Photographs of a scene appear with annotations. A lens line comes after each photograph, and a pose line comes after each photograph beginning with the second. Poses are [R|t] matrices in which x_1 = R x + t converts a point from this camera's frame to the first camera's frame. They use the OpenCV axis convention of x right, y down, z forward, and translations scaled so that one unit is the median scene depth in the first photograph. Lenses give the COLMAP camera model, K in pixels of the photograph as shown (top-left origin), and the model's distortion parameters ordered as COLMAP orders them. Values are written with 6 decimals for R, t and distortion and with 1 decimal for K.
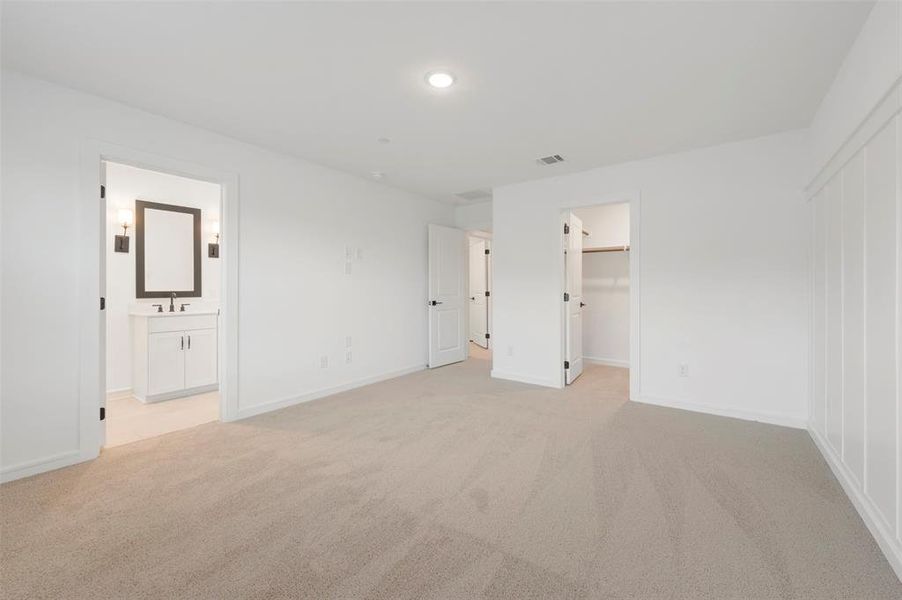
lens RADIAL K [[361.3, 0, 452.4], [0, 361.3, 288.5], [0, 0, 1]] dist [0.001330, 0.000271]
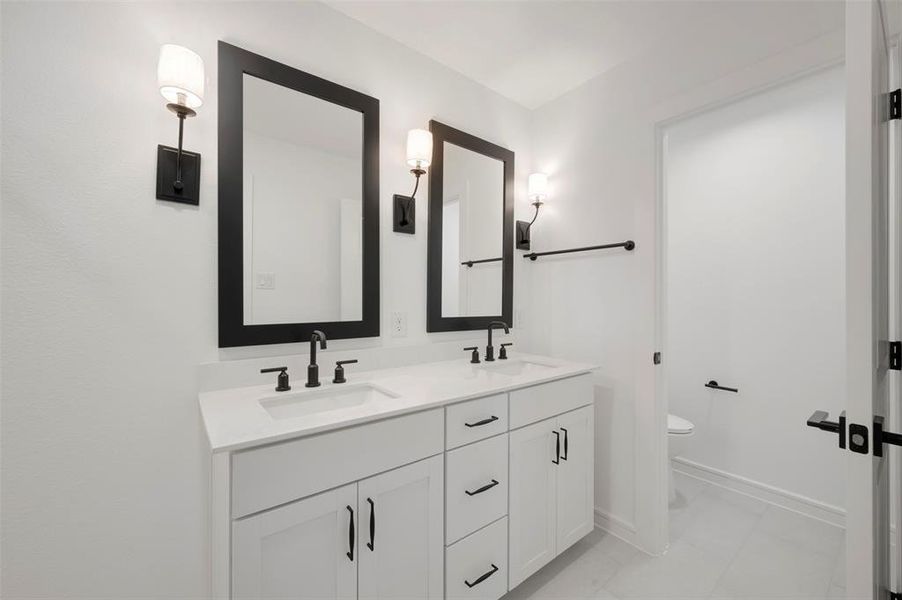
lens RADIAL K [[356.1, 0, 453.1], [0, 356.1, 299.2], [0, 0, 1]] dist [0.000712, 0.000054]
pose [[0.965063, 0.002752, -0.262004, -0.574343], [-0.003635, 0.999989, -0.002886, -0.015162], [0.261993, 0.003738, 0.965063, 0.728234]]
